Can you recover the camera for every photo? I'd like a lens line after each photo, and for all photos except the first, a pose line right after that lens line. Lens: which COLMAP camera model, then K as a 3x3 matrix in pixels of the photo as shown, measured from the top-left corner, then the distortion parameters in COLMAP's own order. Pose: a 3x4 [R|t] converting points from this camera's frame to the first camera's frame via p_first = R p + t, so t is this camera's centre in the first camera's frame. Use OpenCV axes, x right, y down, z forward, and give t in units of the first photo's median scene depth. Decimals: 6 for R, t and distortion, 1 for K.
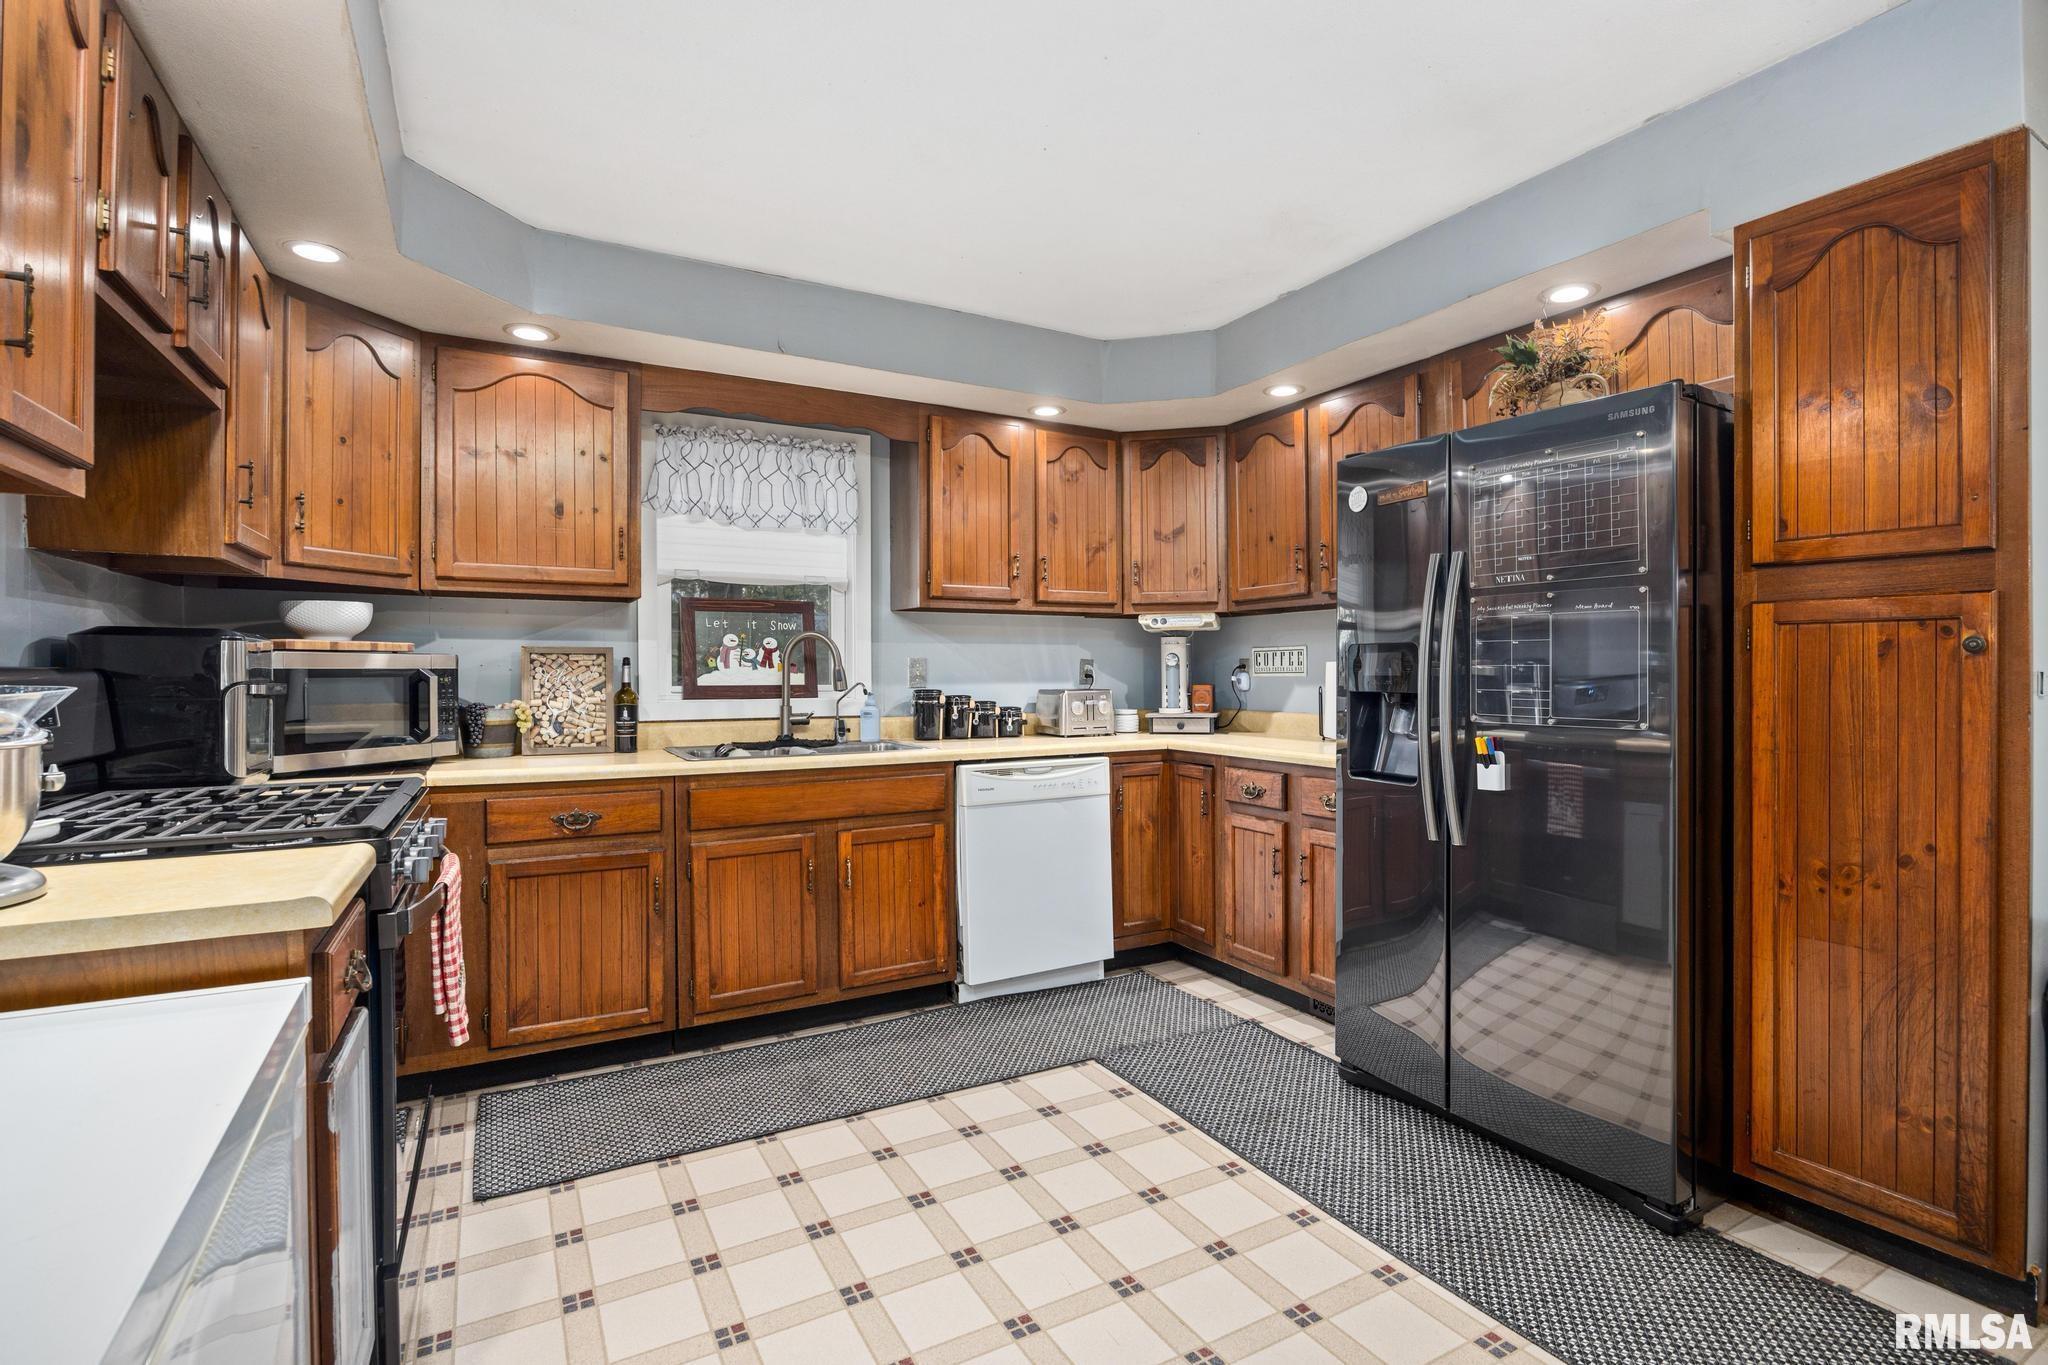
lens RADIAL K [[977.1, 0, 1029.1], [0, 977.1, 671.7], [0, 0, 1]] dist [-0.013769, 0.001242]
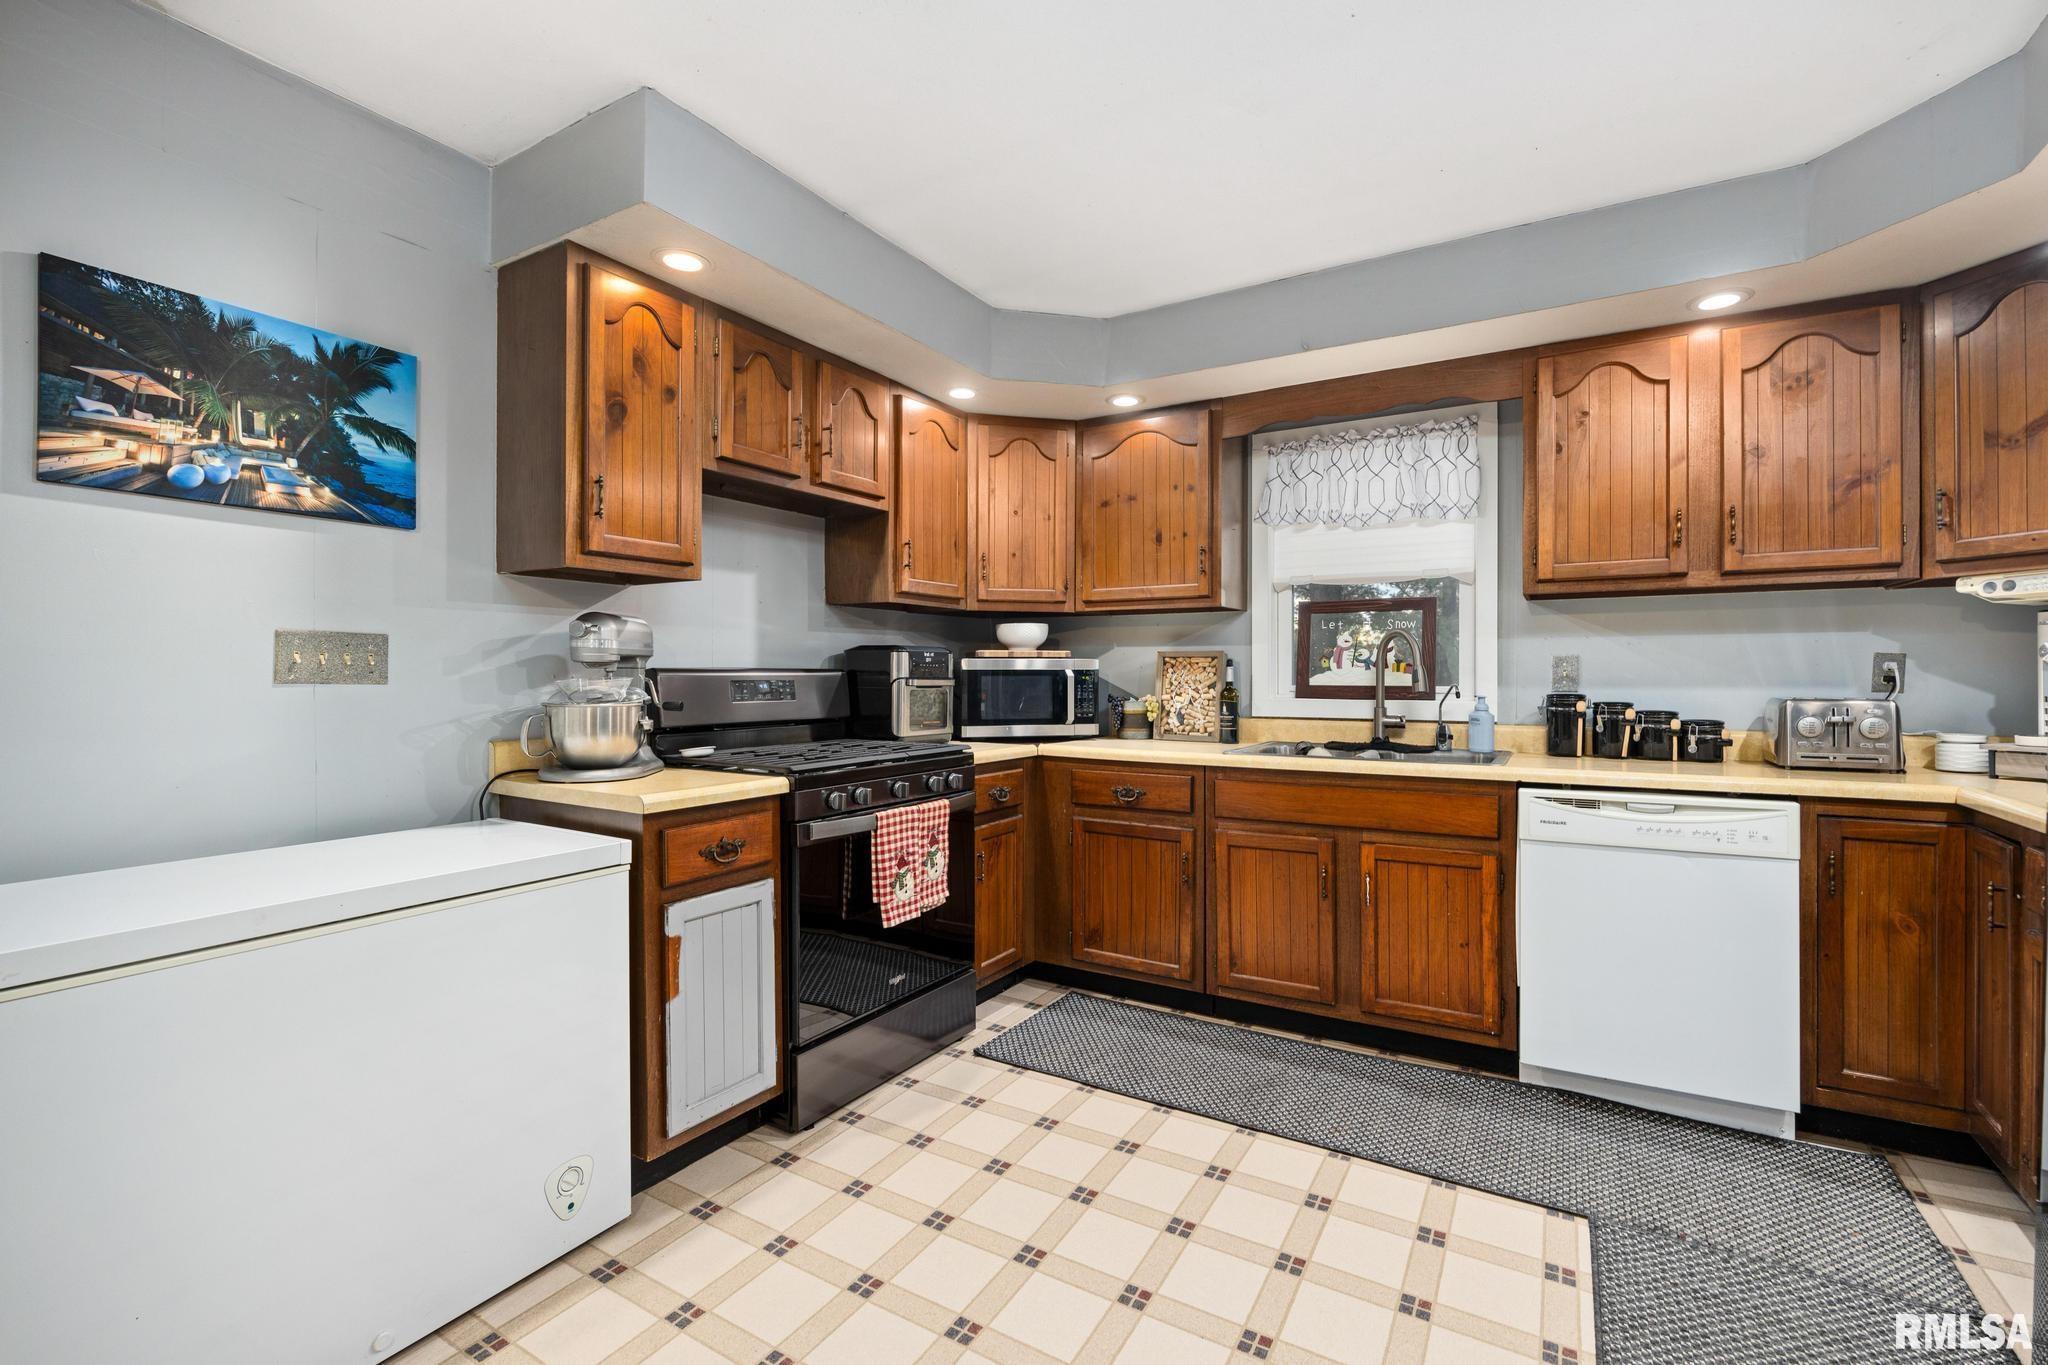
lens RADIAL K [[875.4, 0, 1027.2], [0, 875.4, 679.8], [0, 0, 1]] dist [-0.015502, 0.000560]
pose [[0.493098, 0.007017, -0.869946, 0.356717], [-0.001273, 0.999972, 0.007344, 0.001822], [0.869973, -0.002513, 0.493093, 0.294176]]
